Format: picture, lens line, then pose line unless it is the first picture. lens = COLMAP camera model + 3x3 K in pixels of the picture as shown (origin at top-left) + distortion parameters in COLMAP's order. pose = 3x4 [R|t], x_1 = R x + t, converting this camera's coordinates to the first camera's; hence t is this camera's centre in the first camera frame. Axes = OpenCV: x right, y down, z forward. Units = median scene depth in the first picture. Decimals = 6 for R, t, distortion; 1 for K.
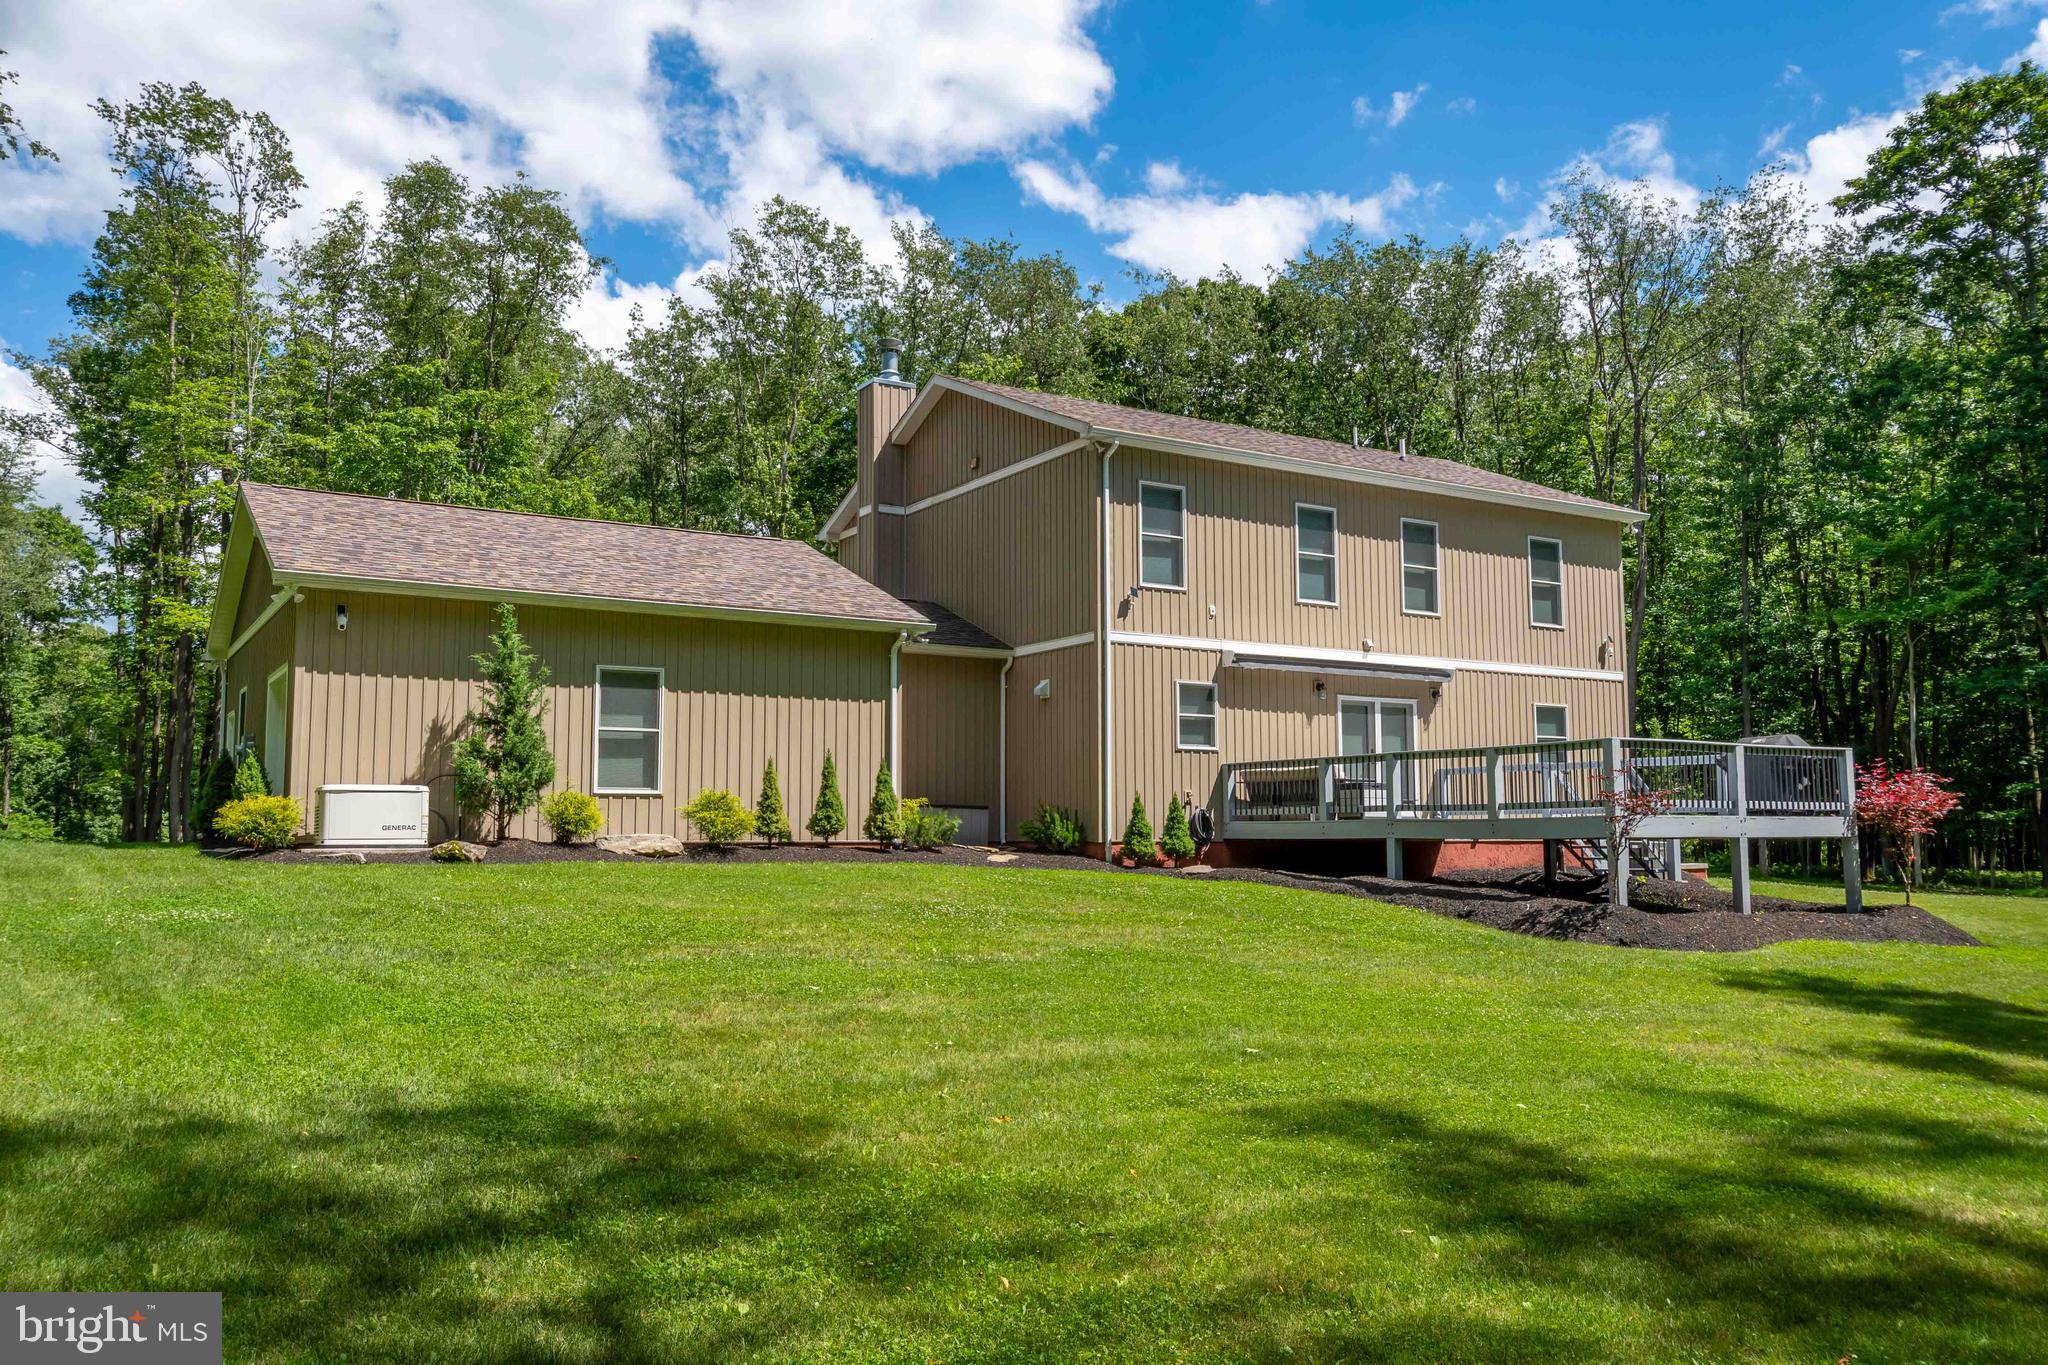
lens RADIAL K [[1554.0, 0, 1024.0], [0, 1554.0, 682.5], [0, 0, 1]] dist [0.005084, 0.001558]
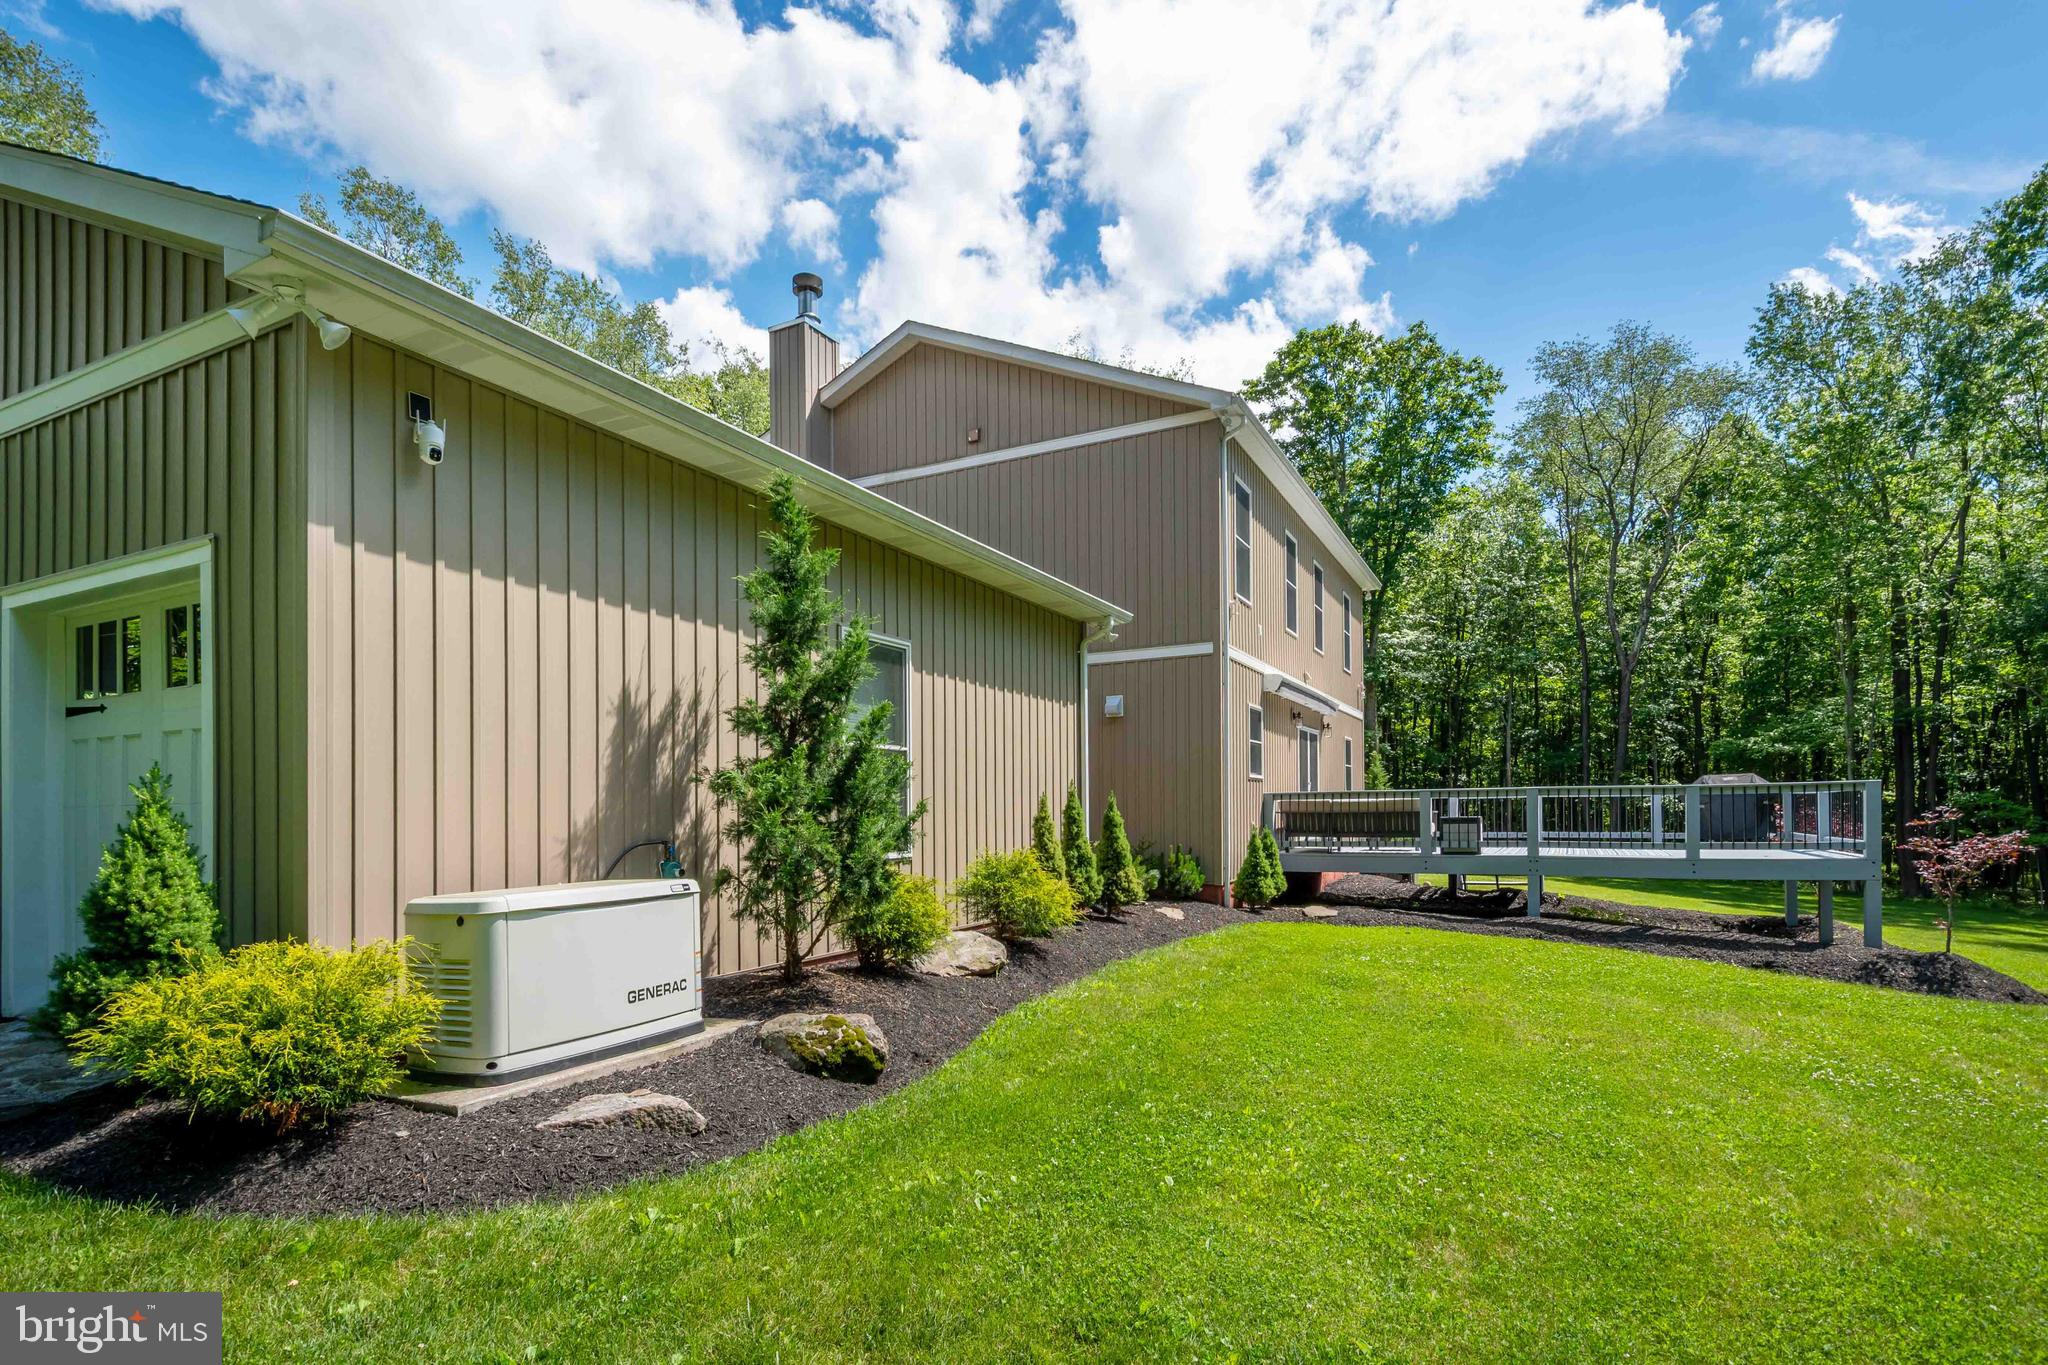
lens RADIAL K [[1040.3, 0, 1018.4], [0, 1040.3, 801.9], [0, 0, 1]] dist [-0.000980, -0.000095]
pose [[0.858853, -0.001735, 0.512218, -0.350891], [-0.042406, 0.996321, 0.074478, 0.017326], [-0.510463, -0.085687, 0.855620, 0.561625]]
